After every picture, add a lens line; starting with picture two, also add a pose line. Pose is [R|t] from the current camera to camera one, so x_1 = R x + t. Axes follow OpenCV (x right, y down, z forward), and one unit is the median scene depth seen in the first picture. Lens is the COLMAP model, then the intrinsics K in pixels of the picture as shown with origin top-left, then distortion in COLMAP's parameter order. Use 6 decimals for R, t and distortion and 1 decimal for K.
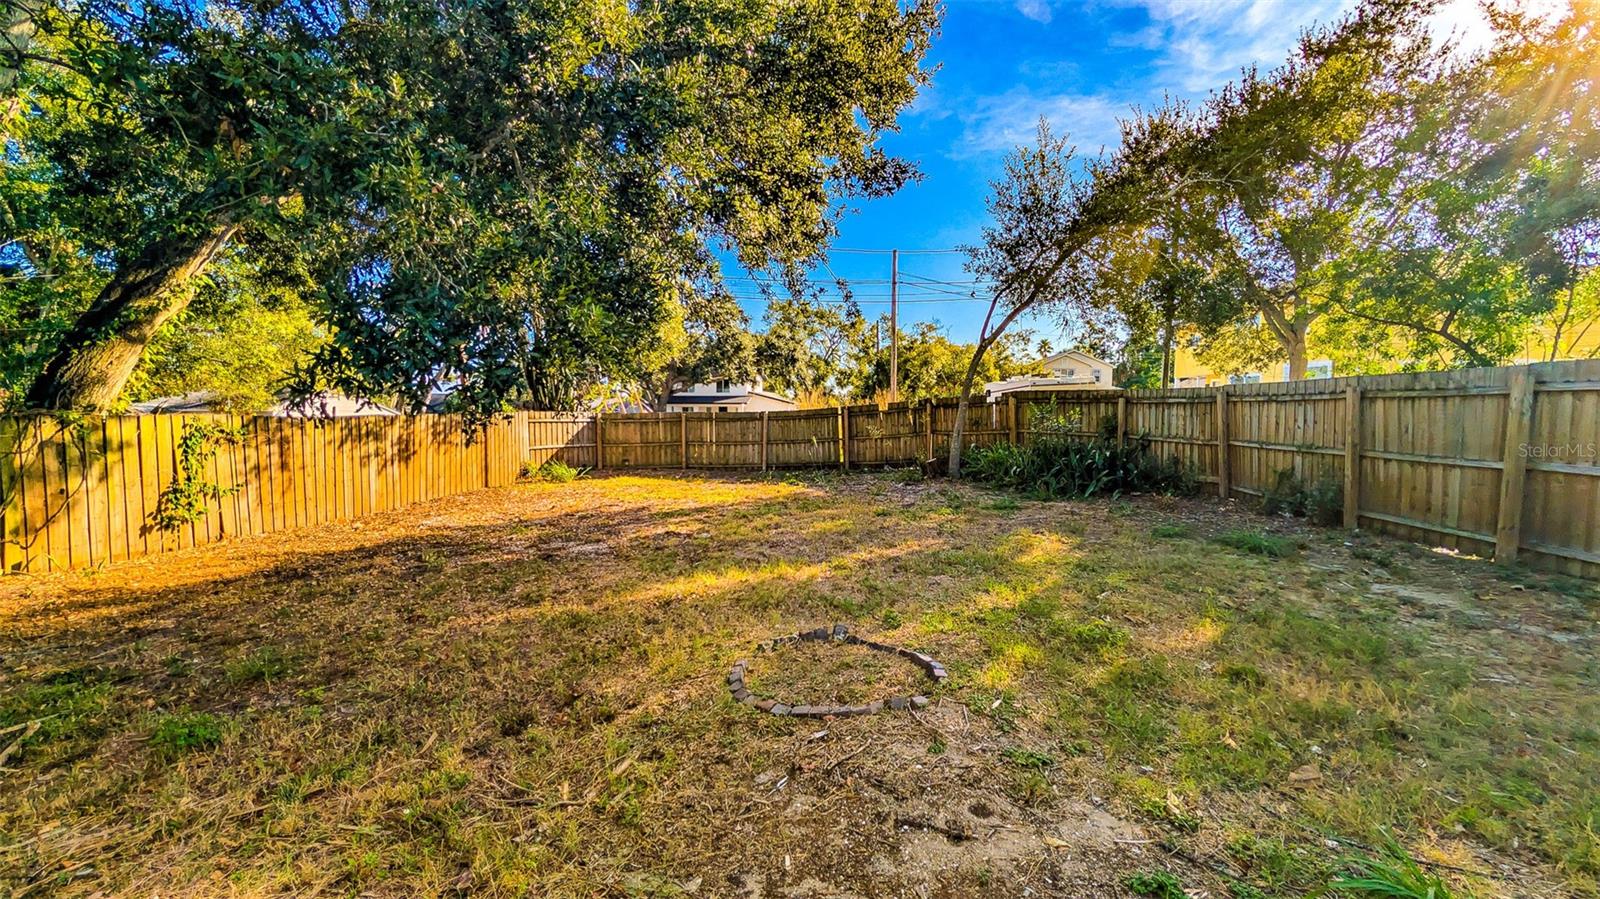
lens RADIAL K [[602.4, 0, 798.4], [0, 602.4, 445.6], [0, 0, 1]] dist [-0.002342, 0.001095]
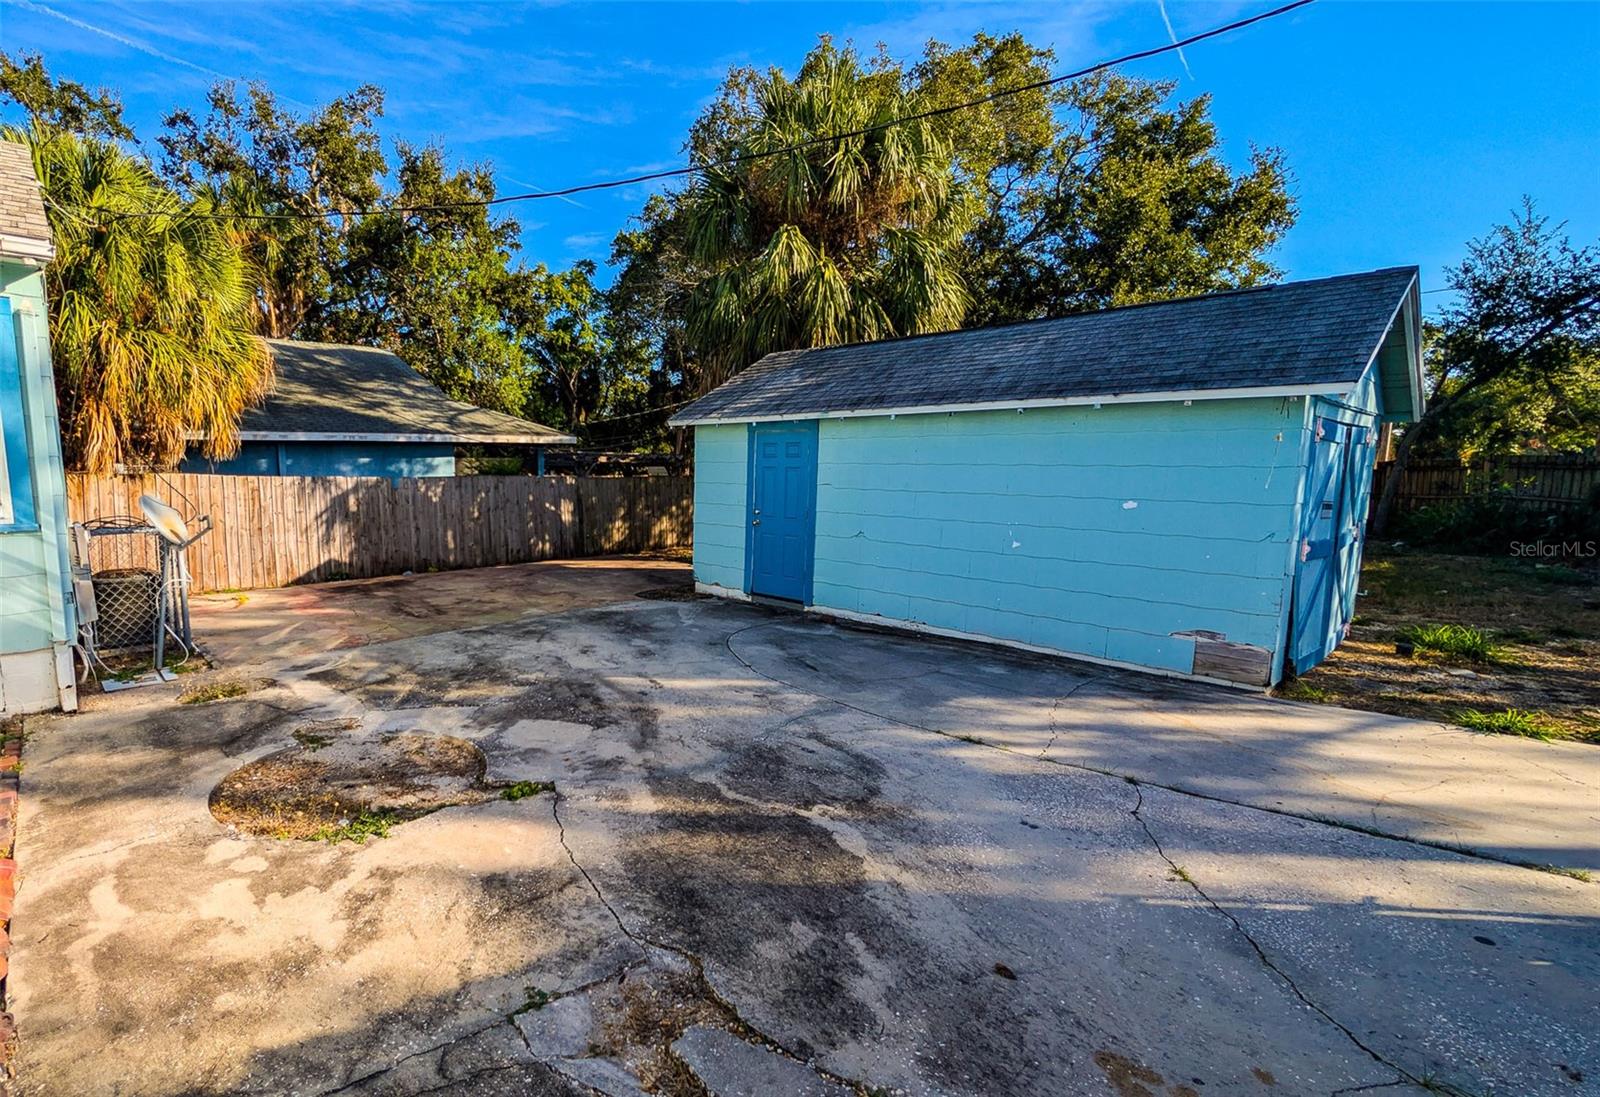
lens RADIAL K [[733.3, 0, 625.5], [0, 733.3, 557.0], [0, 0, 1]] dist [0.002433, -0.001046]
pose [[0.715932, 0.089944, -0.692352, 0.231768], [-0.039279, 0.995285, 0.088681, 0.028912], [0.697064, -0.036295, 0.716090, -1.062642]]
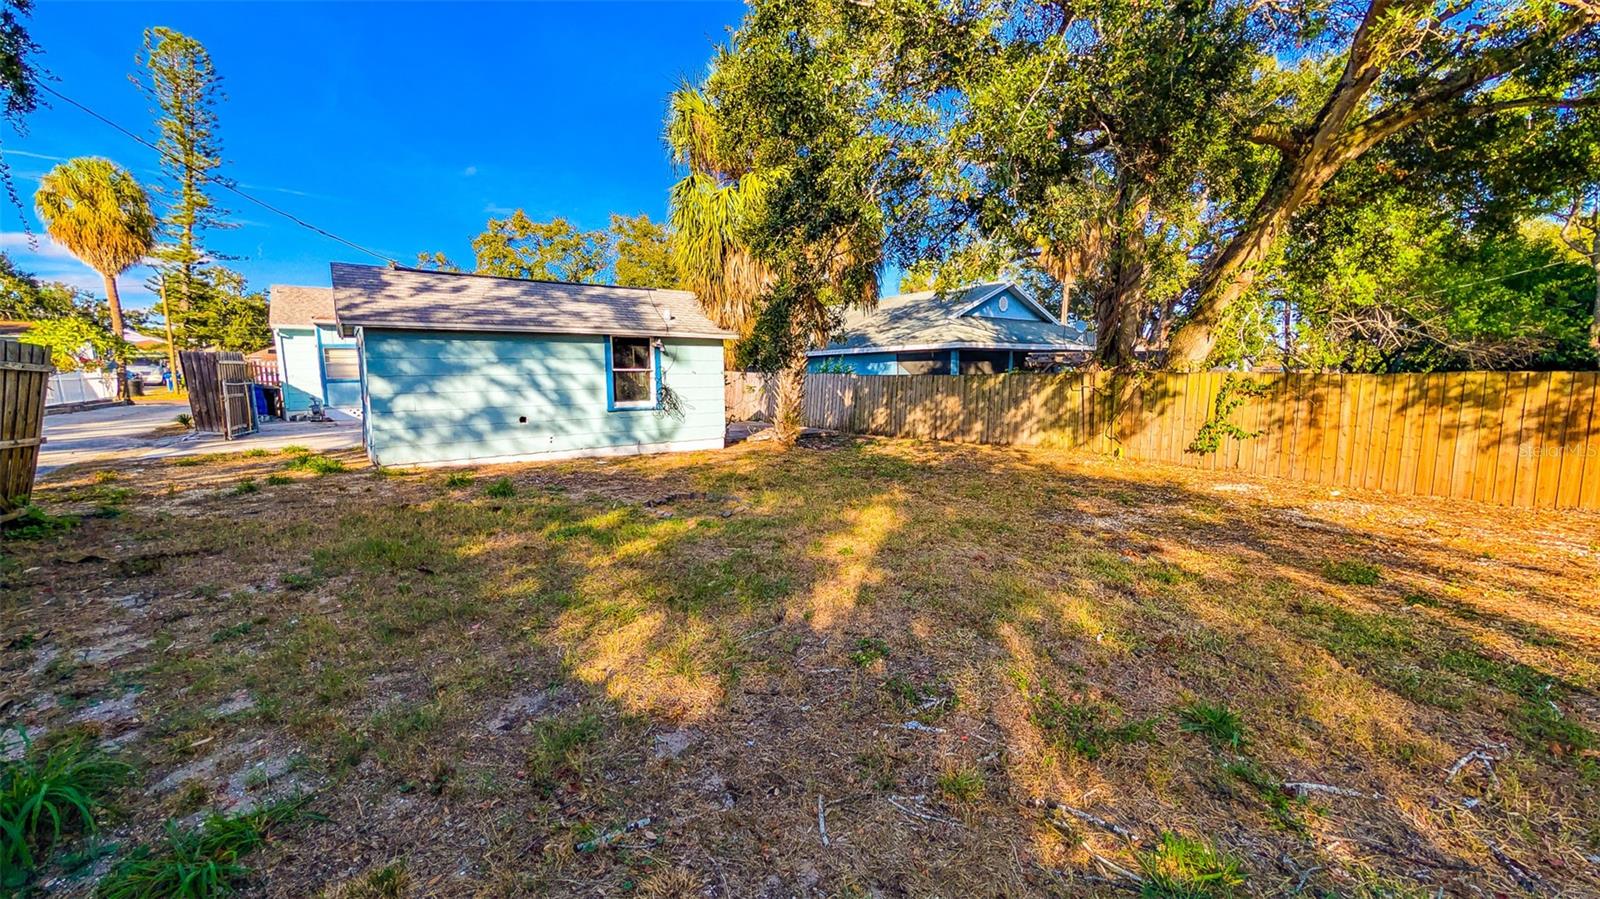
lens RADIAL K [[602.4, 0, 801.7], [0, 602.4, 451.7], [0, 0, 1]] dist [-0.002342, 0.001095]
pose [[-0.715466, 0.094411, -0.692239, 0.402680], [-0.031253, 0.985511, 0.166710, -0.049961], [0.697949, 0.140910, -0.702148, 0.892306]]
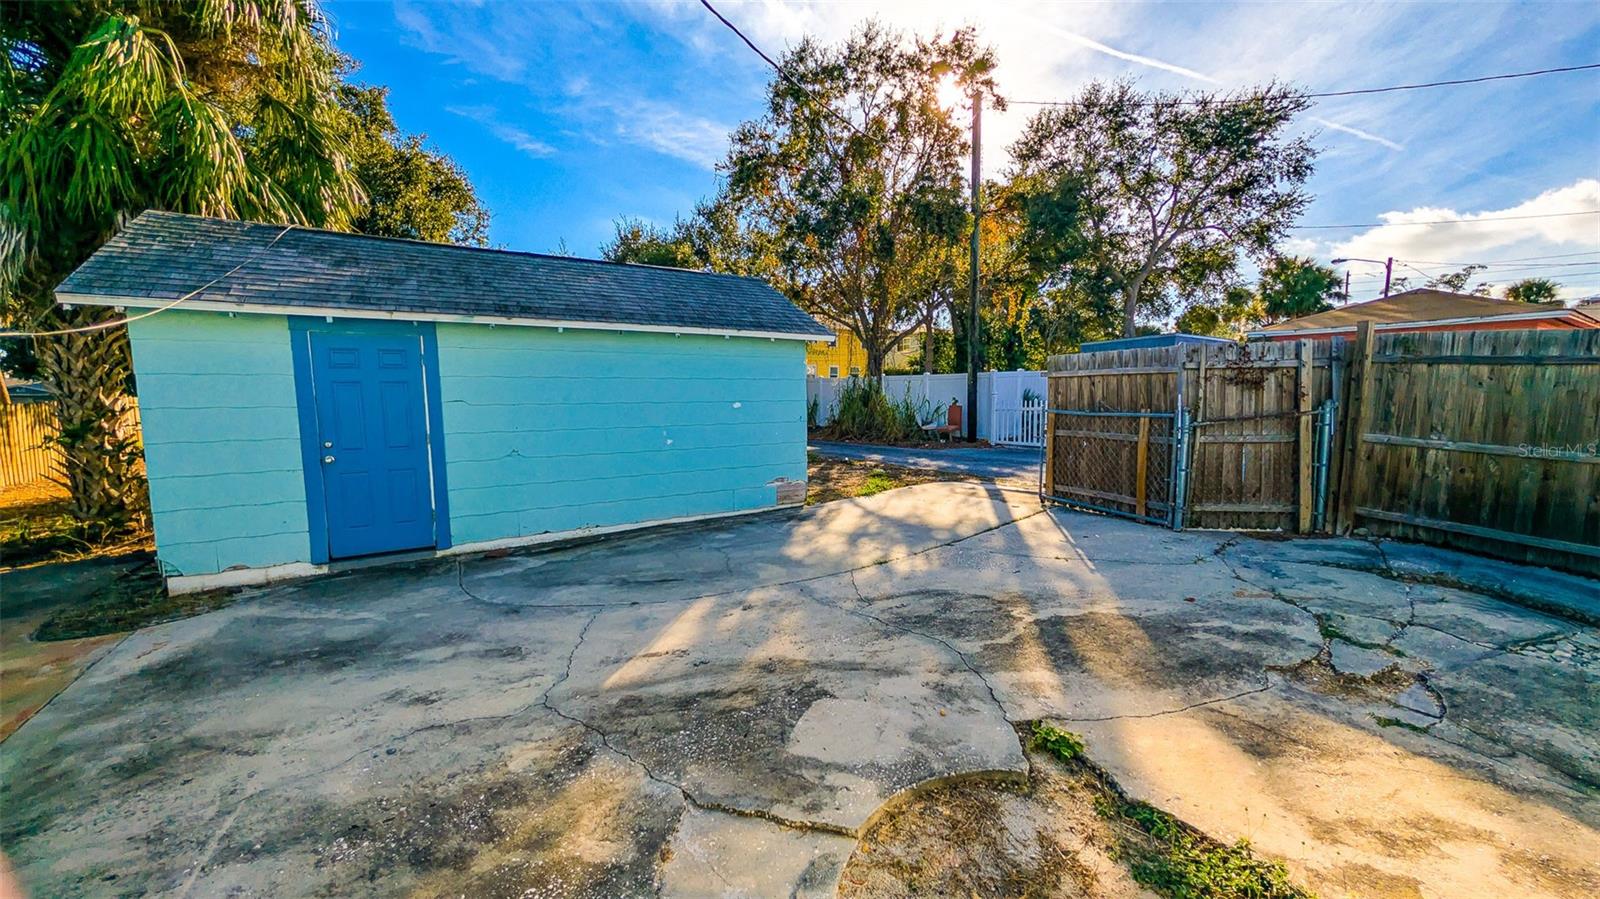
lens RADIAL K [[602.4, 0, 801.5], [0, 602.4, 451.4], [0, 0, 1]] dist [-0.002342, 0.001095]
pose [[0.777863, -0.070182, 0.624503, -0.241761], [0.042173, 0.997334, 0.059551, 0.038507], [-0.627018, -0.019986, 0.778749, -0.975911]]
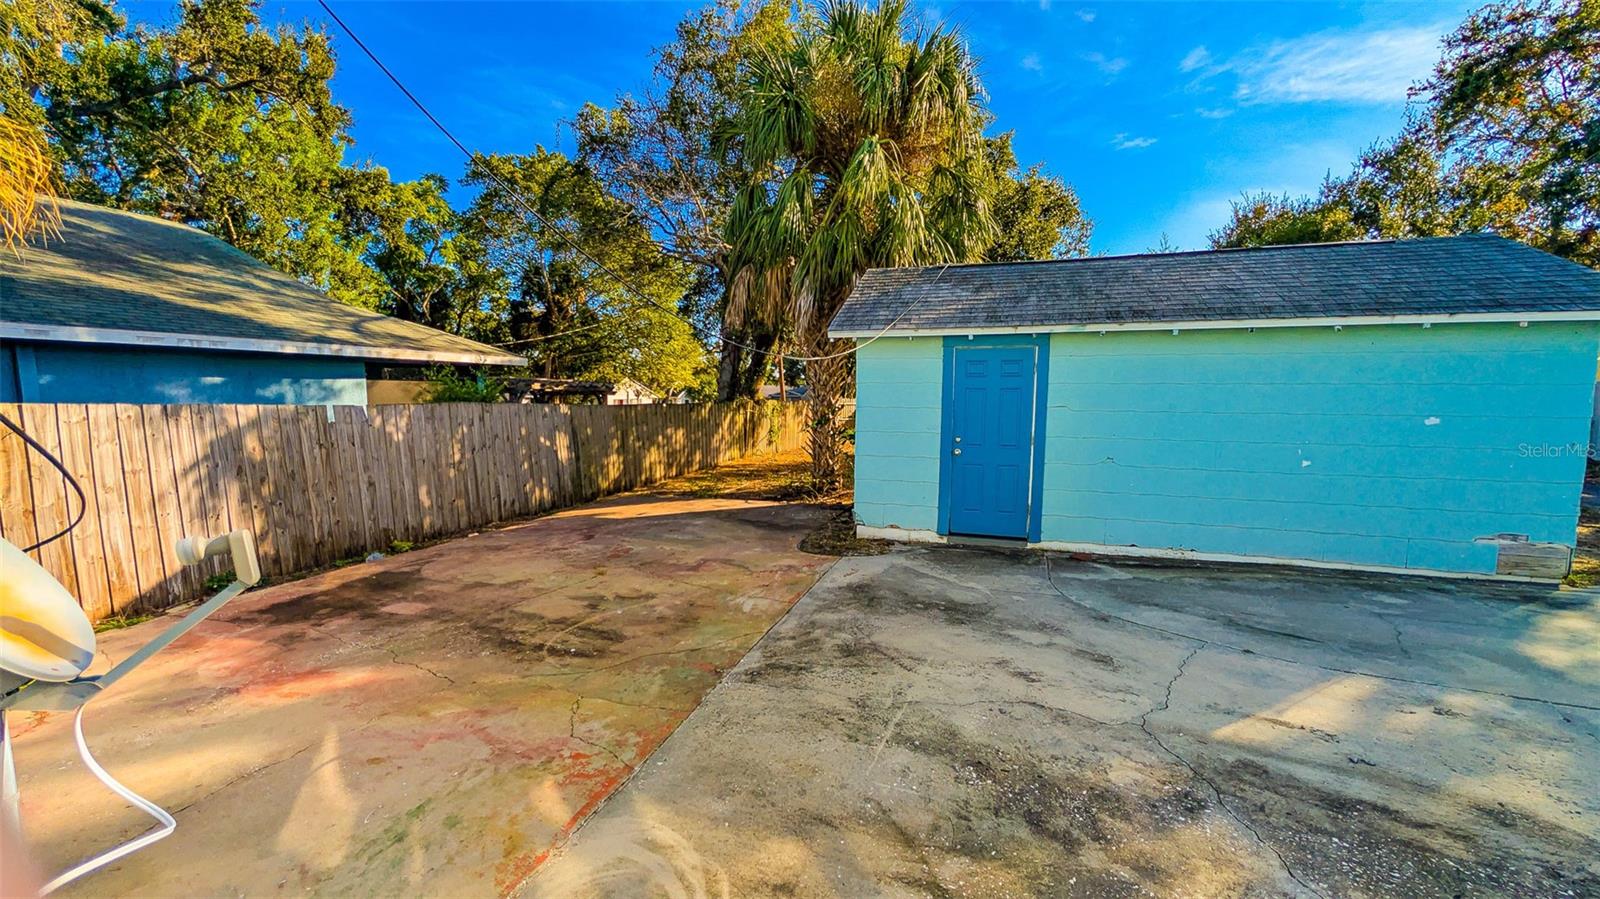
lens RADIAL K [[602.4, 0, 802.3], [0, 602.4, 455.3], [0, 0, 1]] dist [-0.002342, 0.001095]
pose [[0.979491, 0.023167, -0.200153, -0.265069], [-0.014756, 0.998948, 0.043415, 0.037692], [0.200949, -0.039571, 0.978802, -0.972085]]
